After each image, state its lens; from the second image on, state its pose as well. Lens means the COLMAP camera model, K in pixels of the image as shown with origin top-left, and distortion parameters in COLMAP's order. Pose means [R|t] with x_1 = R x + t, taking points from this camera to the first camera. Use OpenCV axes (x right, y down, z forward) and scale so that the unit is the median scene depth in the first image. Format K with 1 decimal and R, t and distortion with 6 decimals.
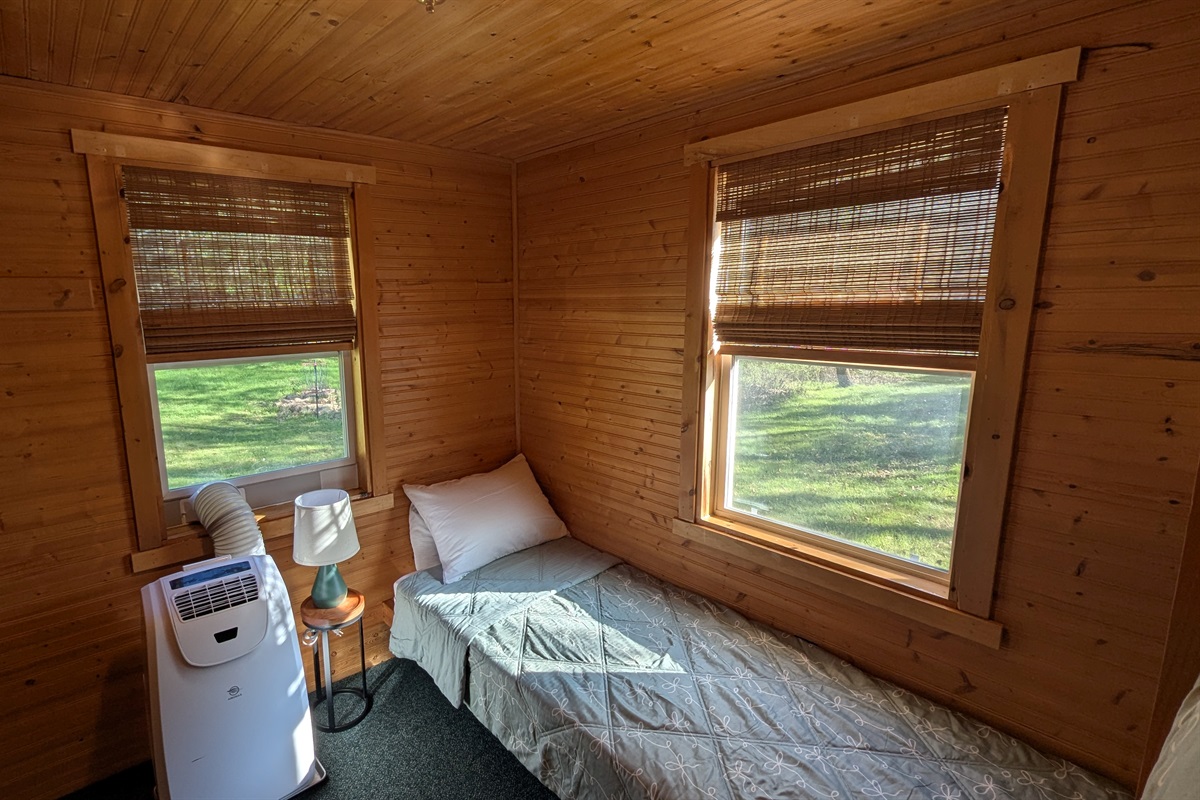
lens RADIAL K [[557.9, 0, 600.0], [0, 557.9, 400.0], [0, 0, 1]] dist [-0.018278, -0.000029]
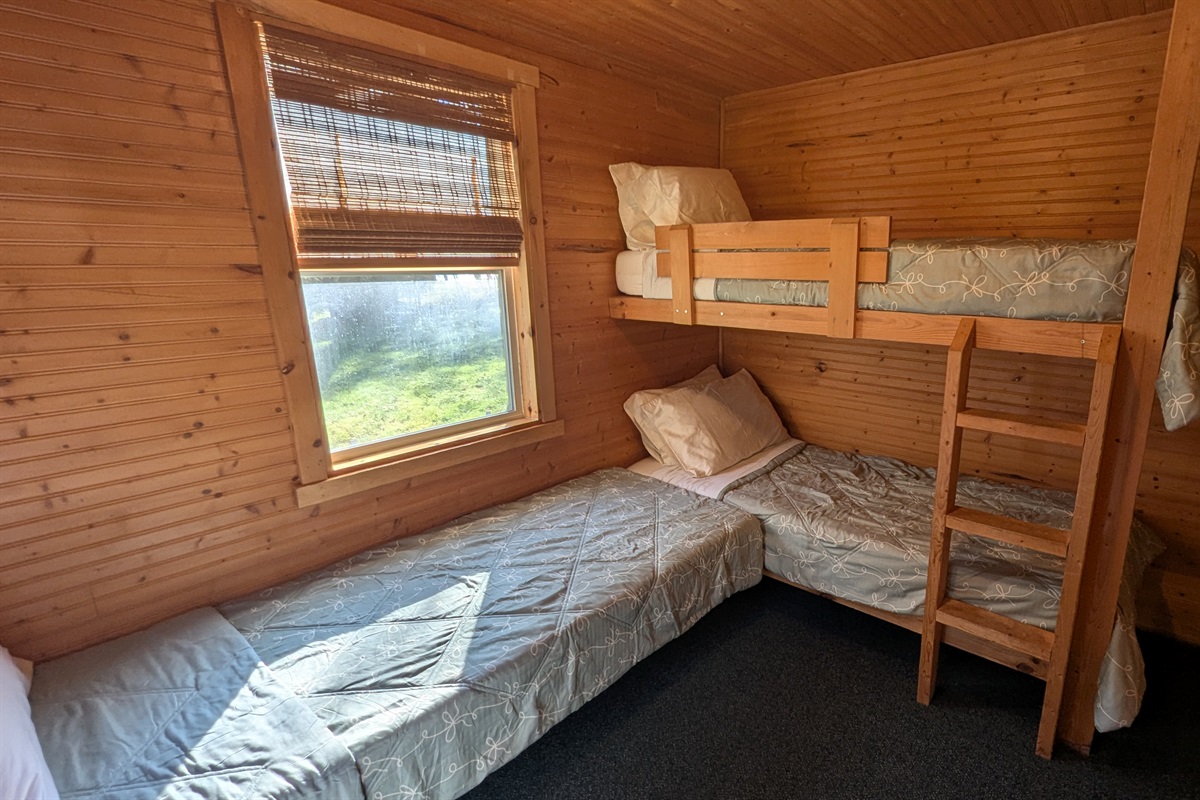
lens RADIAL K [[602.2, 0, 600.4], [0, 602.2, 381.6], [0, 0, 1]] dist [0.001330, 0.000563]
pose [[-0.042308, -0.189676, 0.980935, -0.857200], [0.165091, 0.966990, 0.194100, -0.026109], [-0.985371, 0.170155, -0.009598, 0.740743]]
